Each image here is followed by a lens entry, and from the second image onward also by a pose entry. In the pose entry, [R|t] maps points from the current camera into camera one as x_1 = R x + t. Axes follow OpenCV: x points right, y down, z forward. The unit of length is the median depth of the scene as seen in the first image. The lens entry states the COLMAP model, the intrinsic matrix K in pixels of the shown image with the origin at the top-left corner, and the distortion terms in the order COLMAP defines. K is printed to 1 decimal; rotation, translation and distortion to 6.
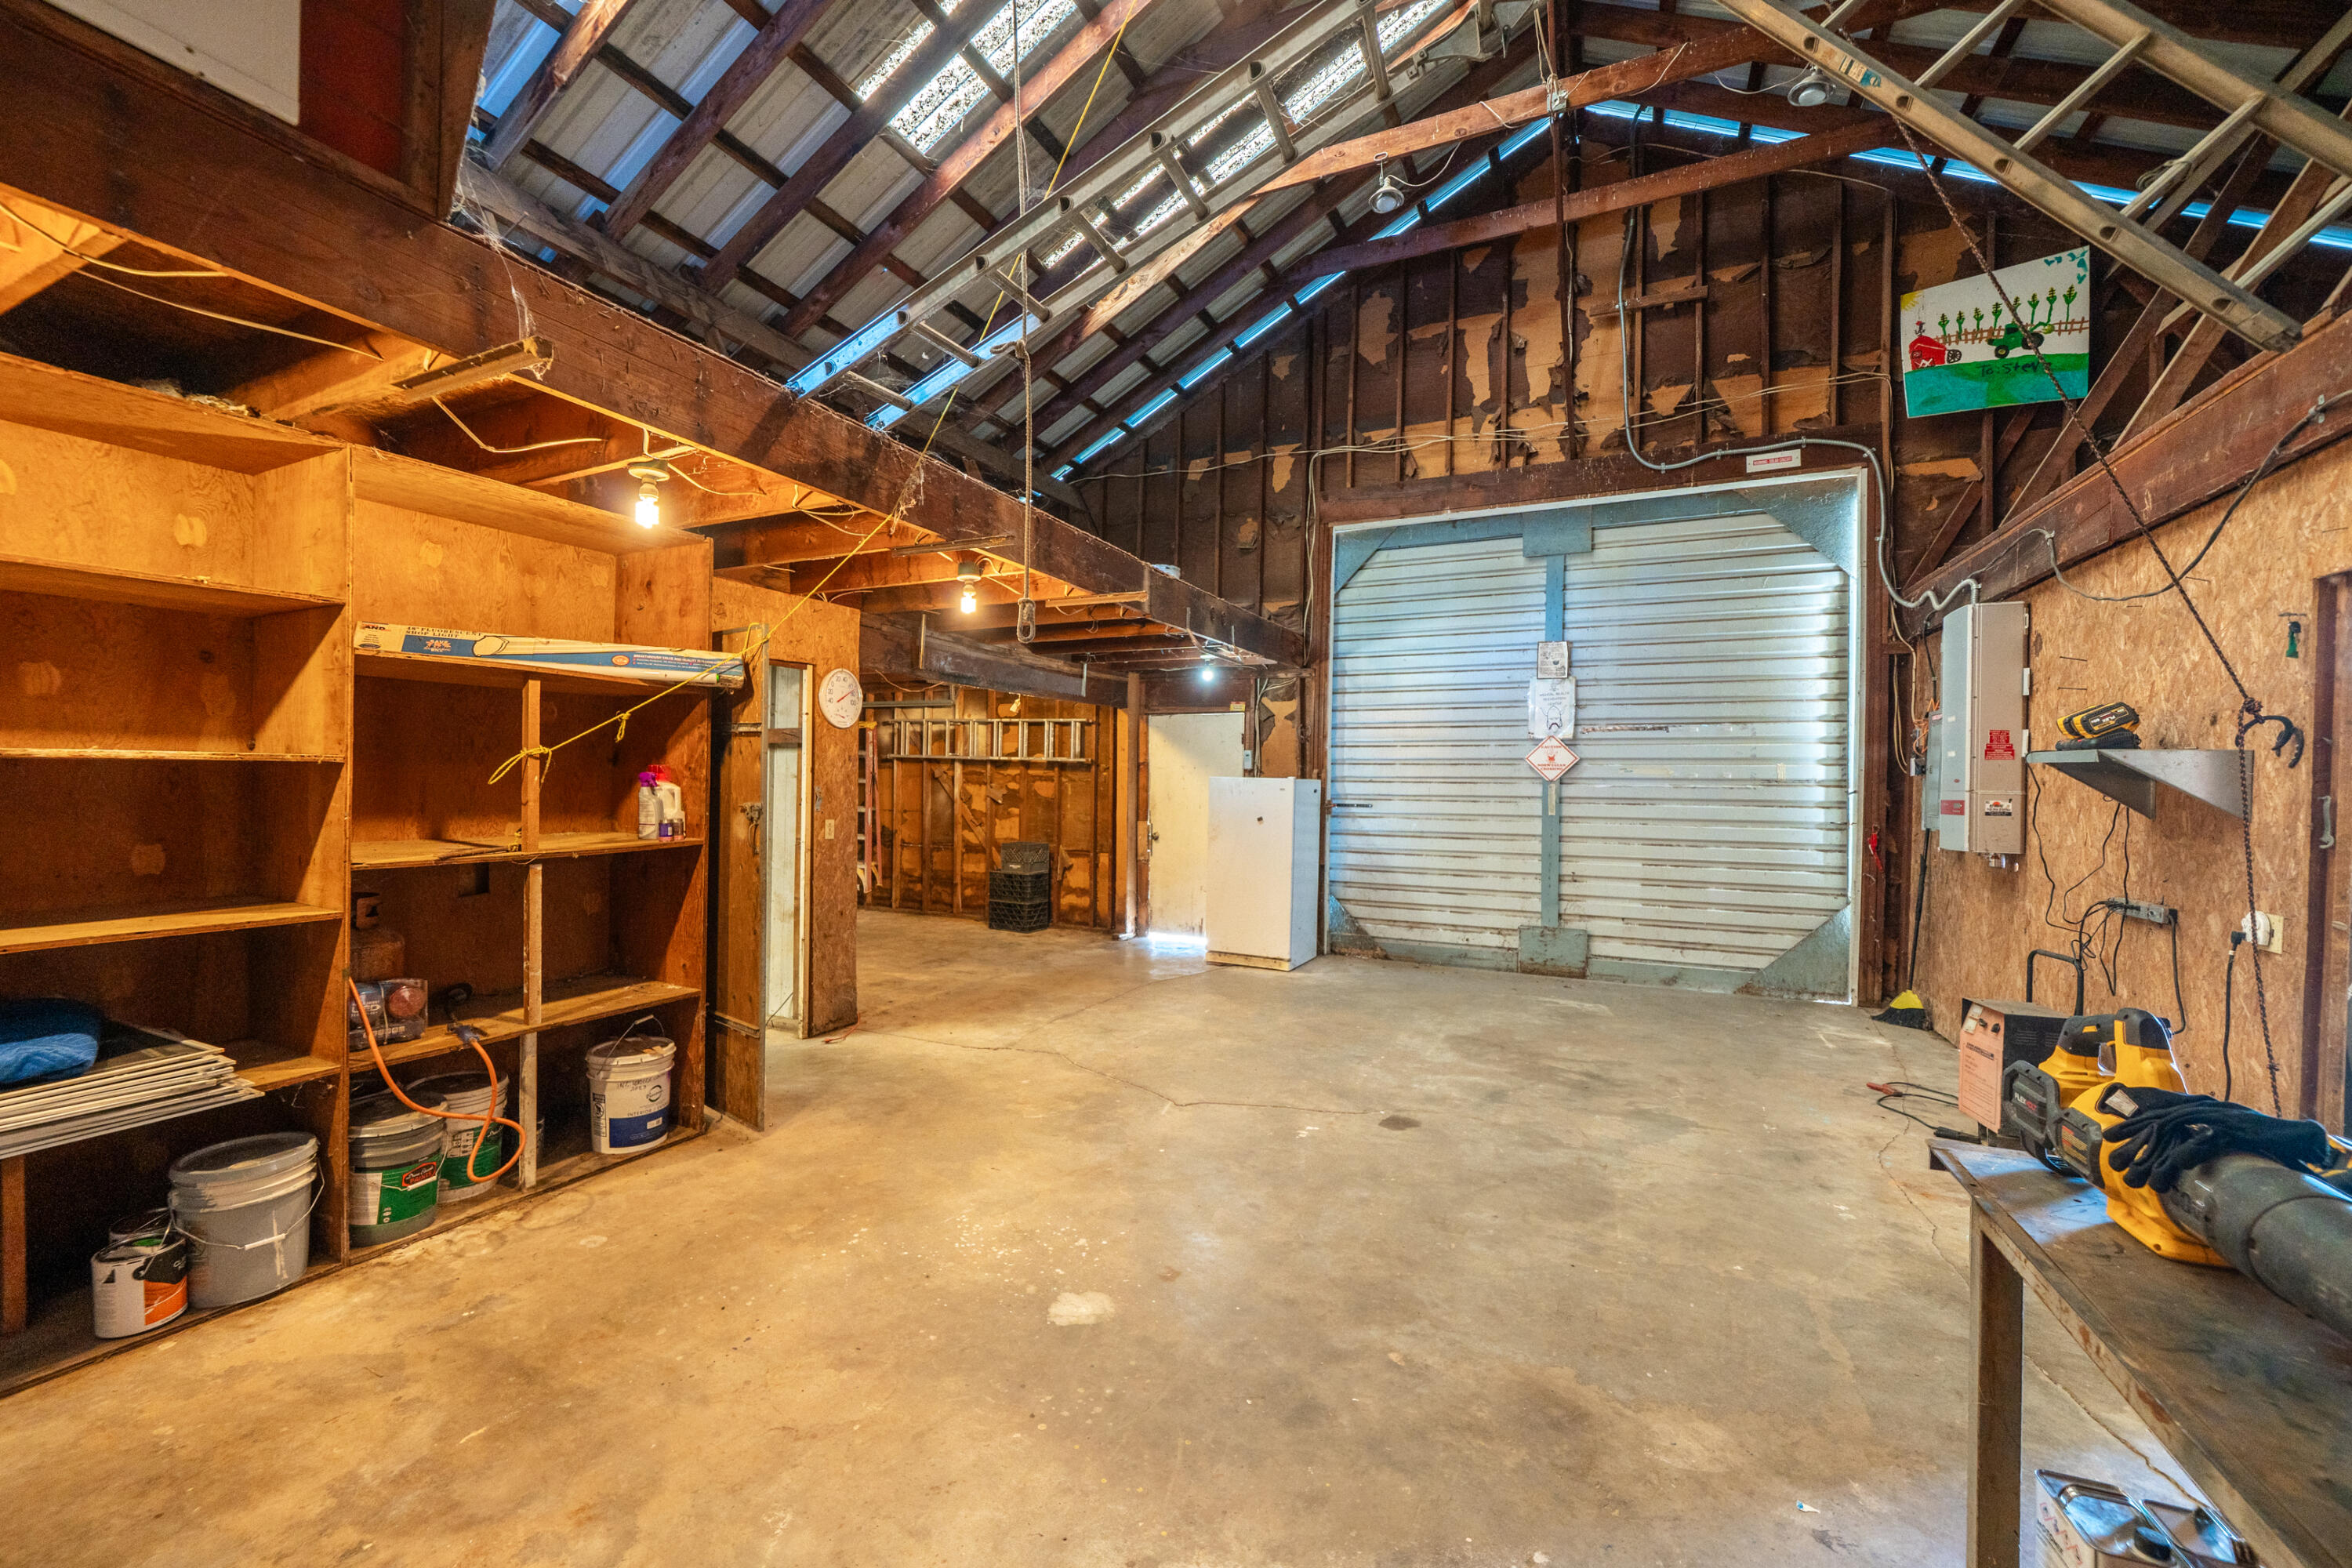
lens RADIAL K [[924.8, 0, 1176.0], [0, 924.8, 784.0], [0, 0, 1]] dist [0.000519, -0.000029]
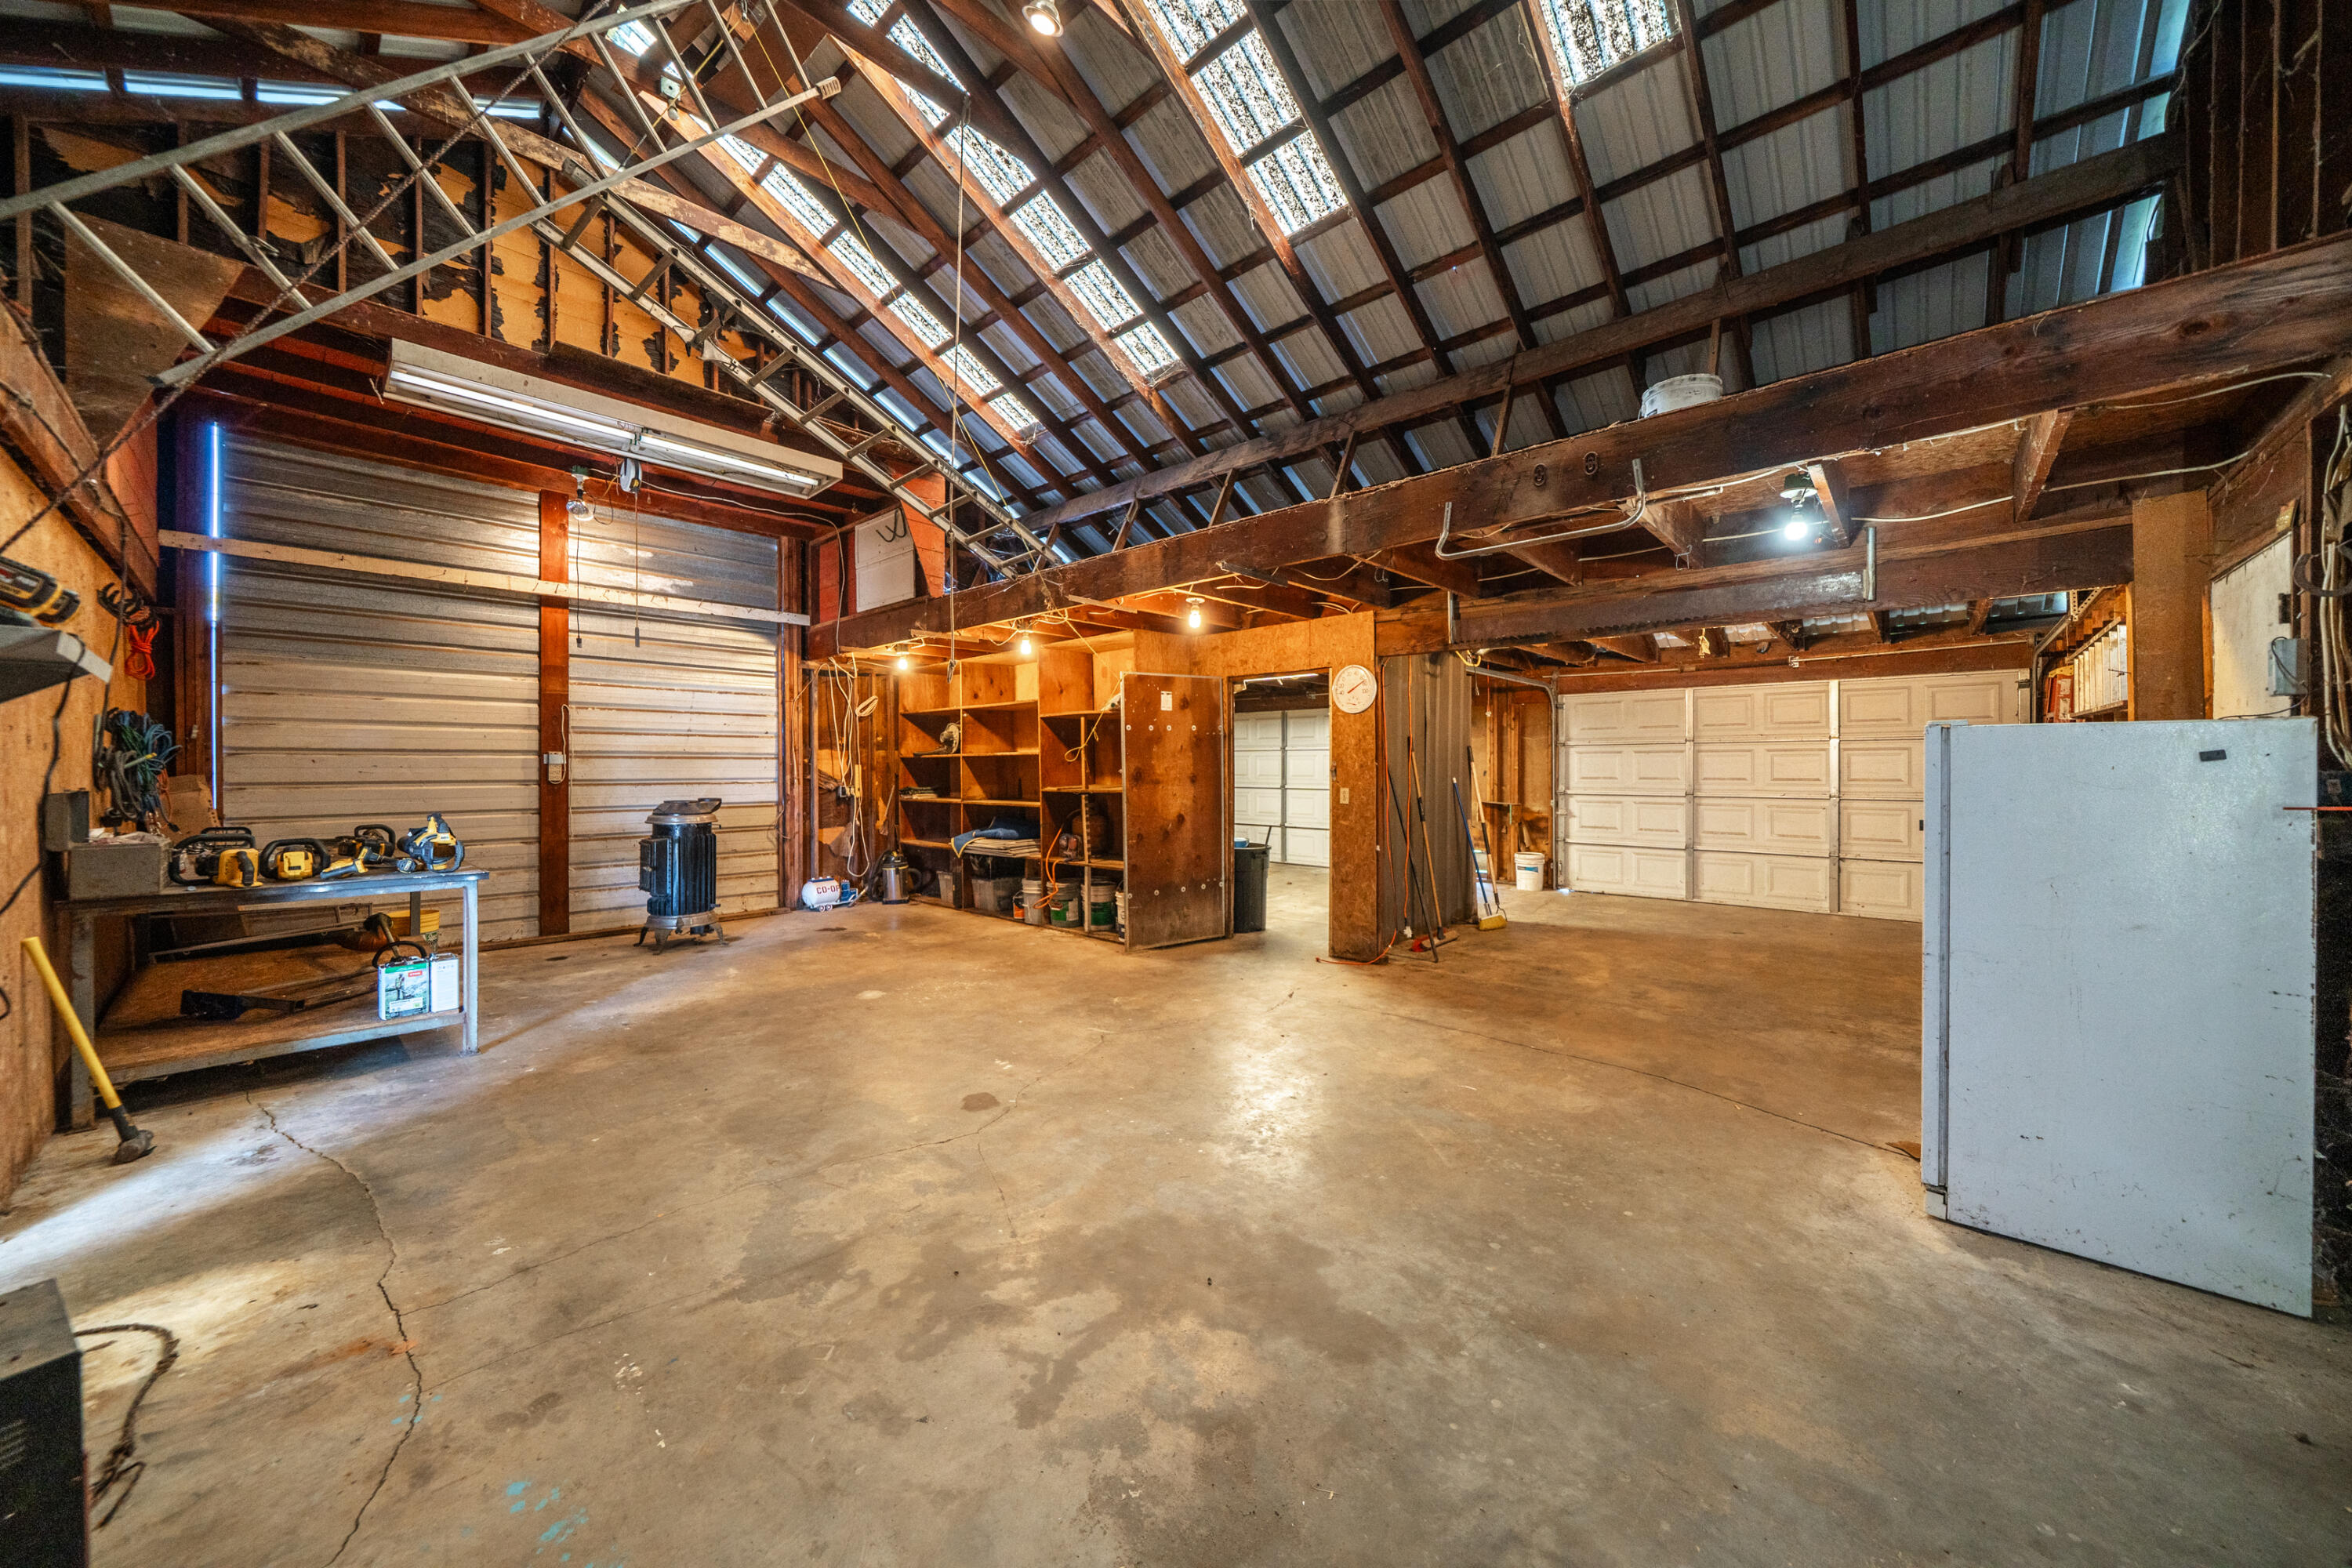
lens RADIAL K [[829.1, 0, 1176.0], [0, 829.1, 784.0], [0, 0, 1]] dist [-0.002023, -0.000103]
pose [[-0.289517, 0.007478, -0.957144, 1.099279], [-0.002572, 0.999960, 0.008591, 0.029066], [0.957169, 0.004949, -0.289486, 1.575652]]
